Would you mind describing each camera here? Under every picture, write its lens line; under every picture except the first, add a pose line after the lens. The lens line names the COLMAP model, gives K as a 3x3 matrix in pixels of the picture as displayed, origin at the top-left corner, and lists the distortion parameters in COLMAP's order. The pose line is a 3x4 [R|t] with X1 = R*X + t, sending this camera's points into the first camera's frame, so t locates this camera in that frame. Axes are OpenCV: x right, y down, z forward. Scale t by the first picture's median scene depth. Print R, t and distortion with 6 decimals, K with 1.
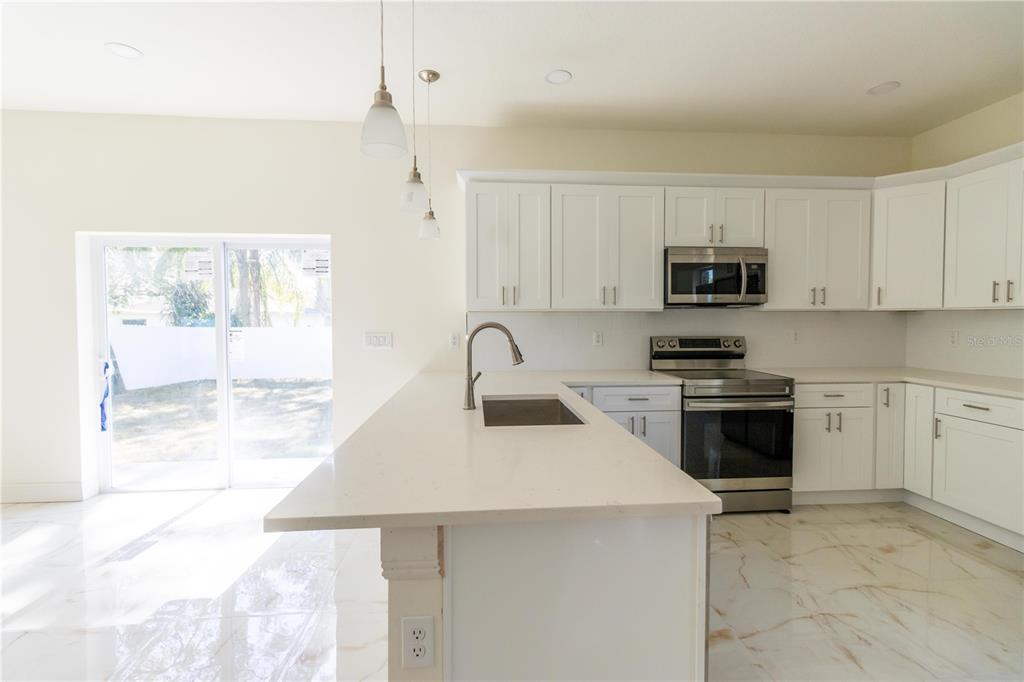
lens RADIAL K [[464.0, 0, 515.0], [0, 464.0, 332.3], [0, 0, 1]] dist [0.000290, -0.000045]
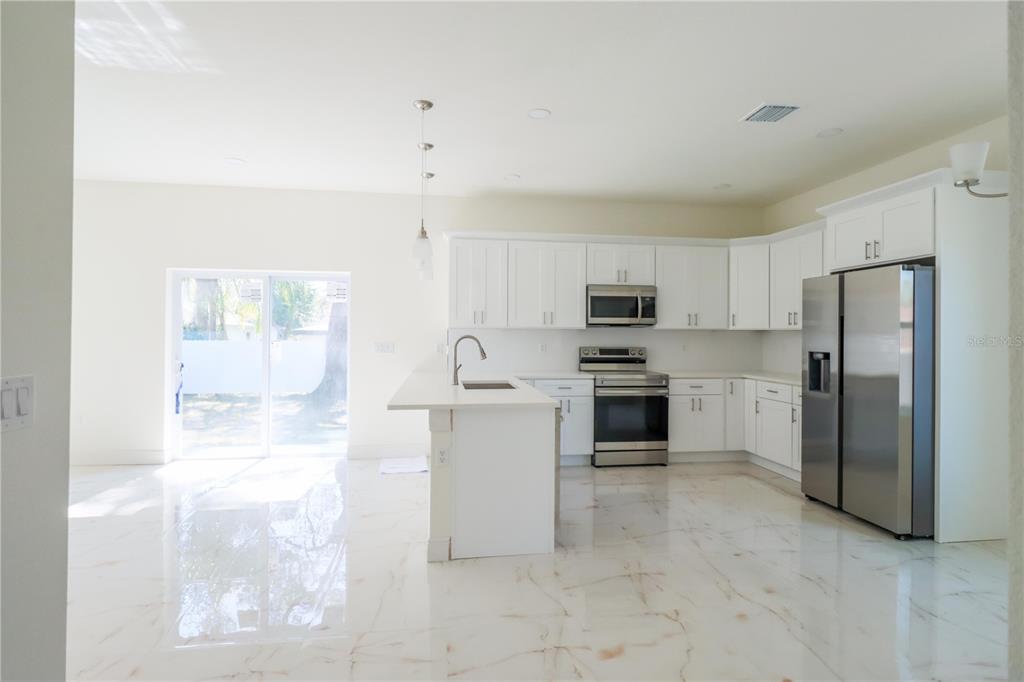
lens RADIAL K [[484.5, 0, 510.5], [0, 484.5, 331.1], [0, 0, 1]] dist [-0.000379, -0.000036]
pose [[0.998552, 0.009047, 0.053028, 0.006509], [-0.007175, 0.999348, -0.035378, 0.016412], [-0.053313, 0.034946, 0.997966, -0.497036]]
